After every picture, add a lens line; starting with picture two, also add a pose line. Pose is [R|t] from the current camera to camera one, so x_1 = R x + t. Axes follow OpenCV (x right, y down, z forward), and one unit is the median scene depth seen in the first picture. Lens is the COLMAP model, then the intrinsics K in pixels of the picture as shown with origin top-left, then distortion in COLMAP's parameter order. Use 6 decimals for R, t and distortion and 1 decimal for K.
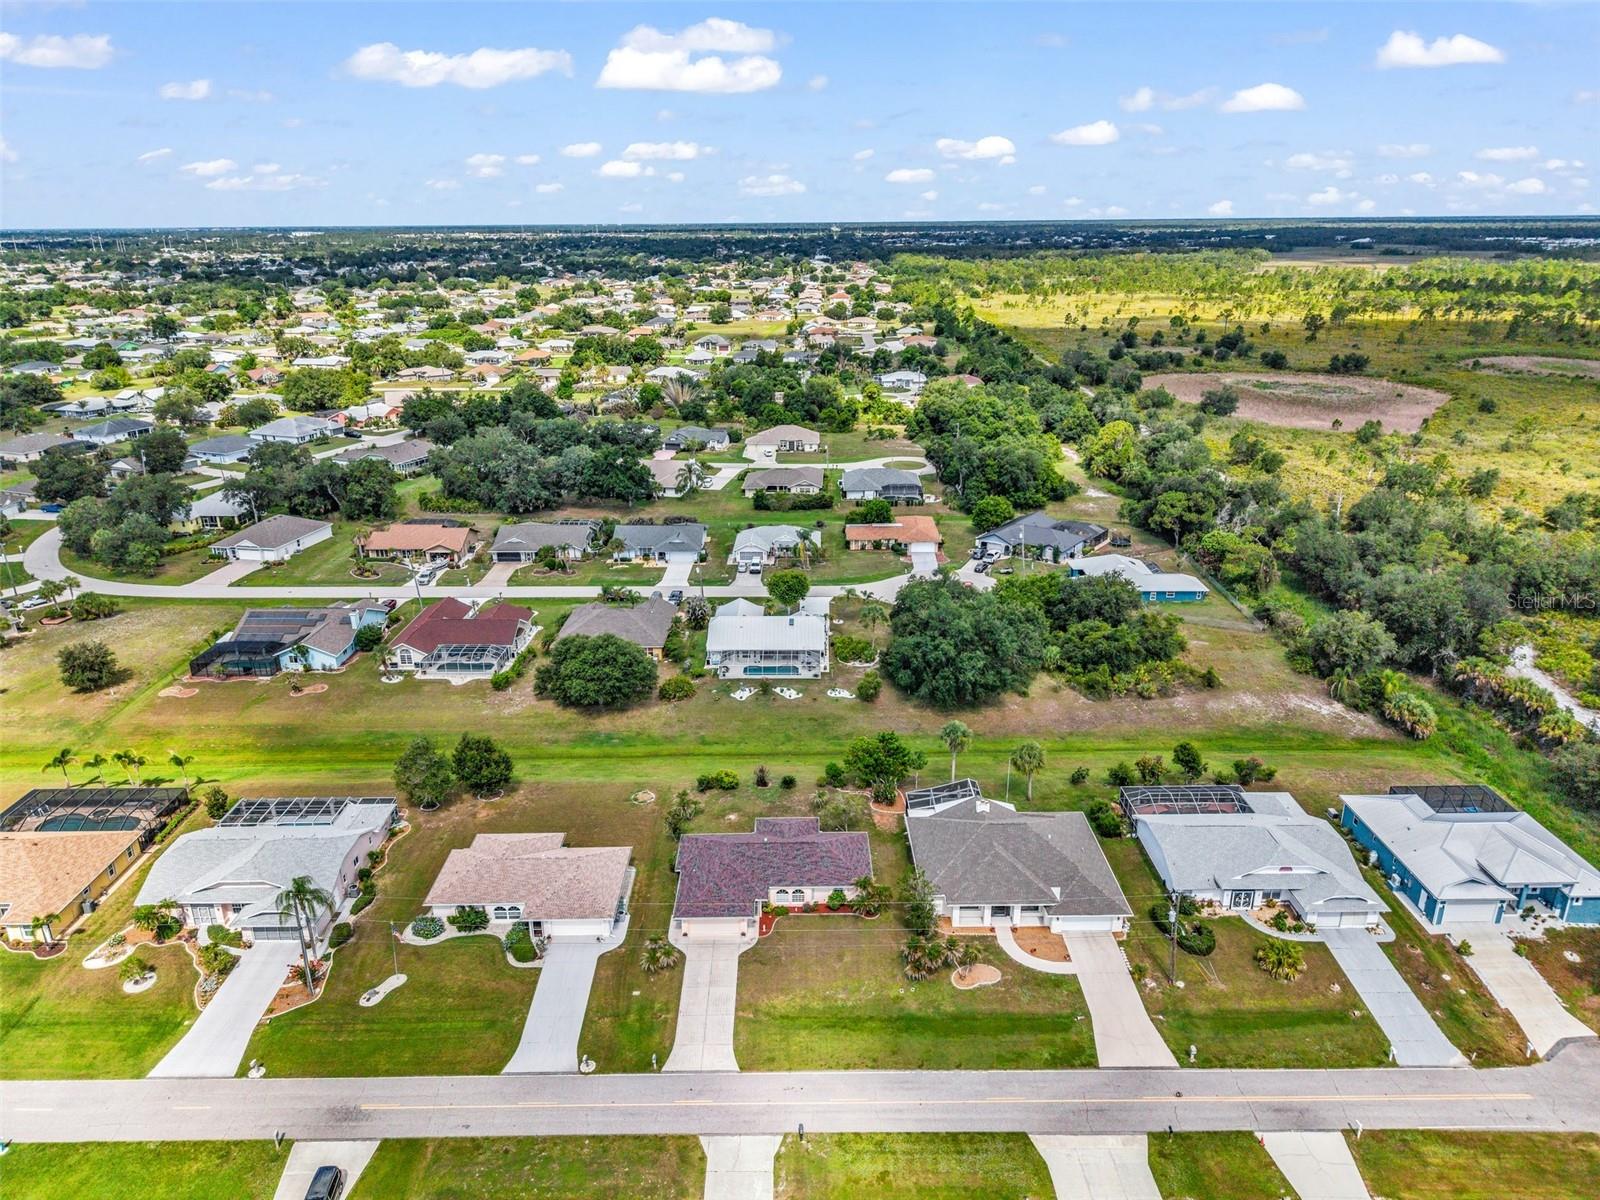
lens RADIAL K [[1064.2, 0, 800.0], [0, 1064.2, 600.0], [0, 0, 1]] dist [0.052150, -0.073051]
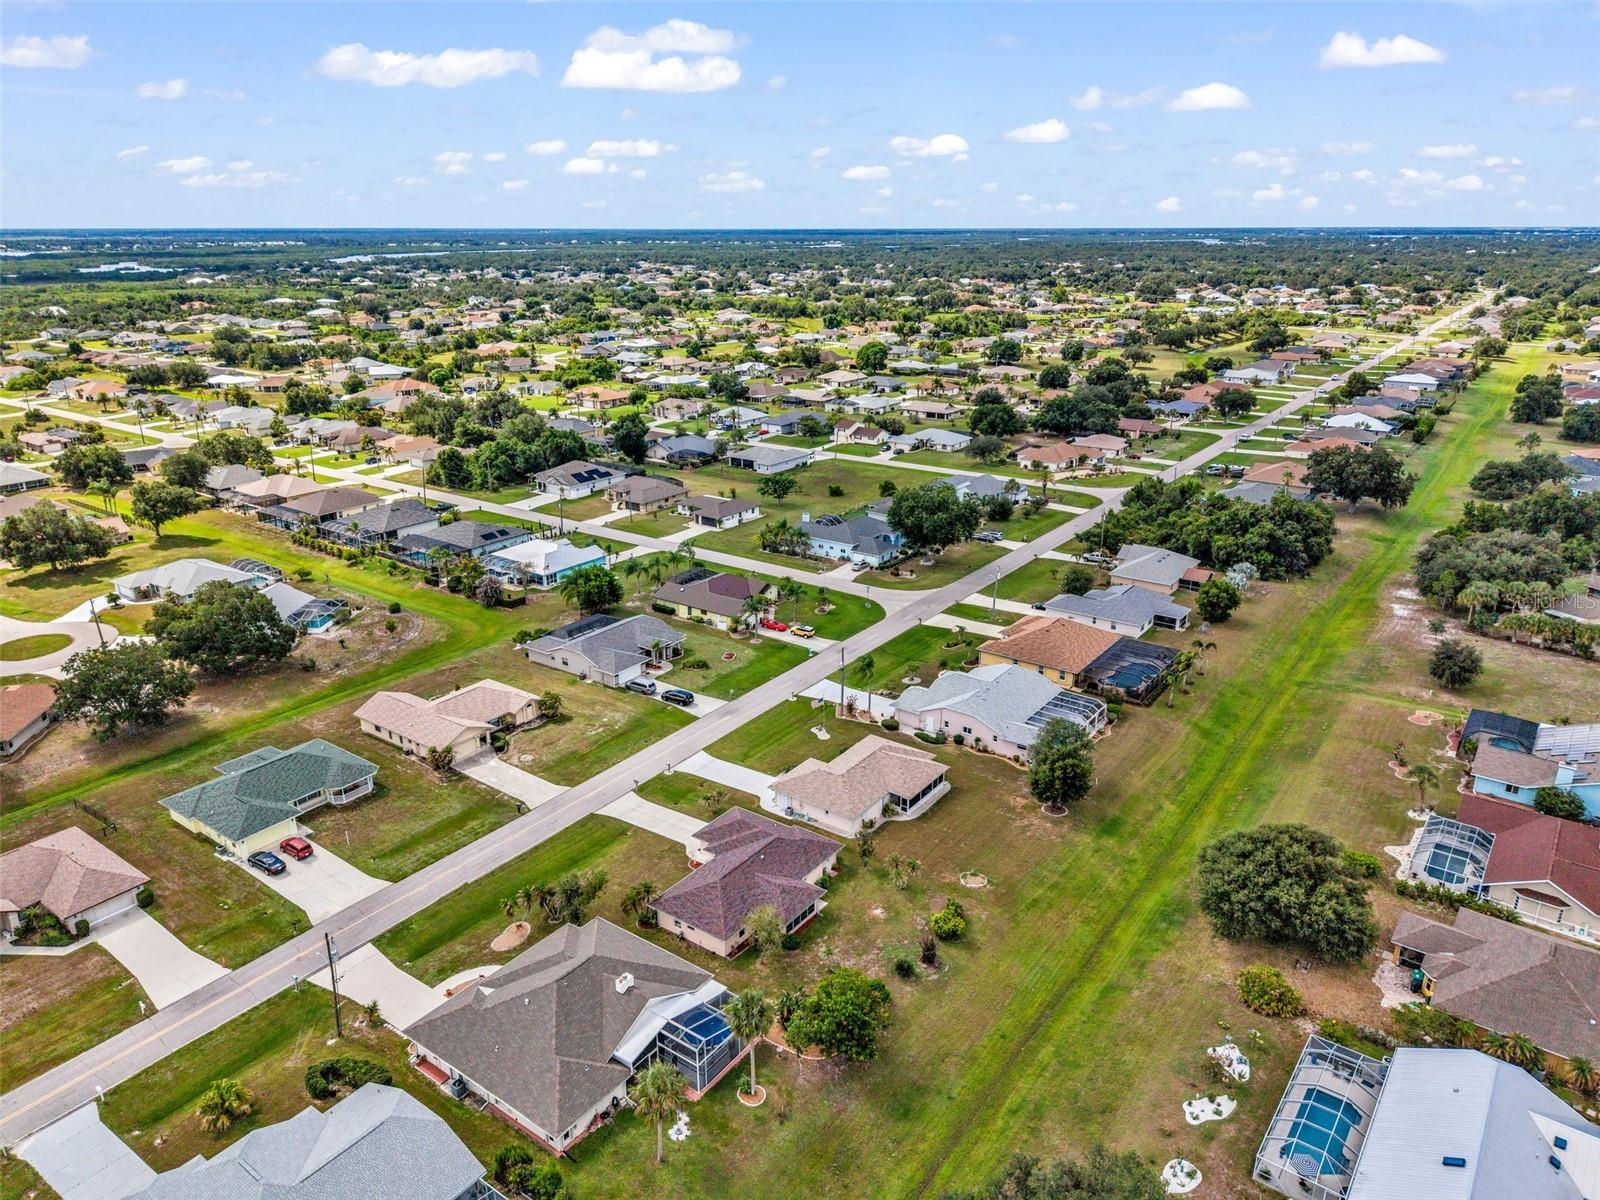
lens RADIAL K [[1064.2, 0, 800.0], [0, 1064.2, 600.0], [0, 0, 1]] dist [0.052150, -0.073051]
pose [[-0.592932, 0.272344, -0.757800, 0.528862], [-0.265482, 0.822342, 0.503263, -0.399012], [0.760231, 0.499583, -0.415291, 1.111289]]
